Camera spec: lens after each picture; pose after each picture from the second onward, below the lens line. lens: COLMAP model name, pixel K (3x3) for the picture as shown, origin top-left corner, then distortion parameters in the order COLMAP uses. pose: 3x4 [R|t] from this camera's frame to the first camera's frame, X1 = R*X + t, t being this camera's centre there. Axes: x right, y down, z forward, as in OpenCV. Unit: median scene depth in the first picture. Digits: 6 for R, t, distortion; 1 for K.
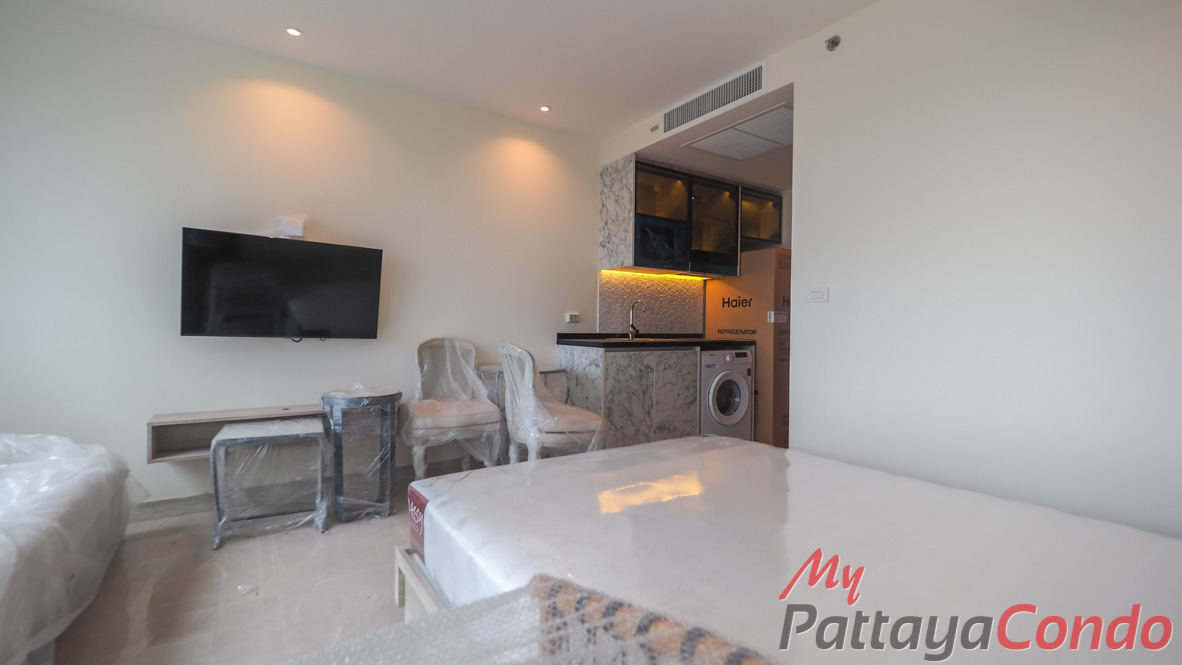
lens RADIAL K [[492.9, 0, 560.3], [0, 492.9, 330.3], [0, 0, 1]] dist [0.057392, -0.048487]
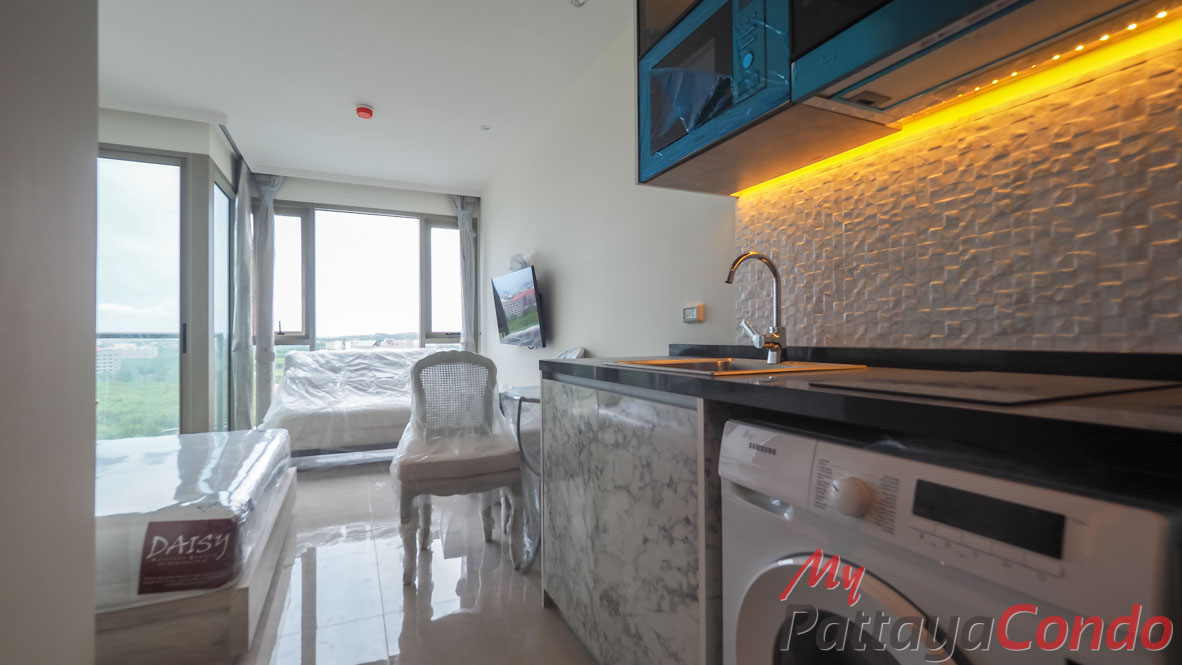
lens RADIAL K [[497.0, 0, 581.6], [0, 497.0, 332.0], [0, 0, 1]] dist [-0.054826, -0.000119]
pose [[-0.167134, -0.023287, -0.985659, 0.510906], [-0.007013, 0.999724, -0.022430, 0.004431], [0.985909, 0.003164, -0.167251, 0.924008]]
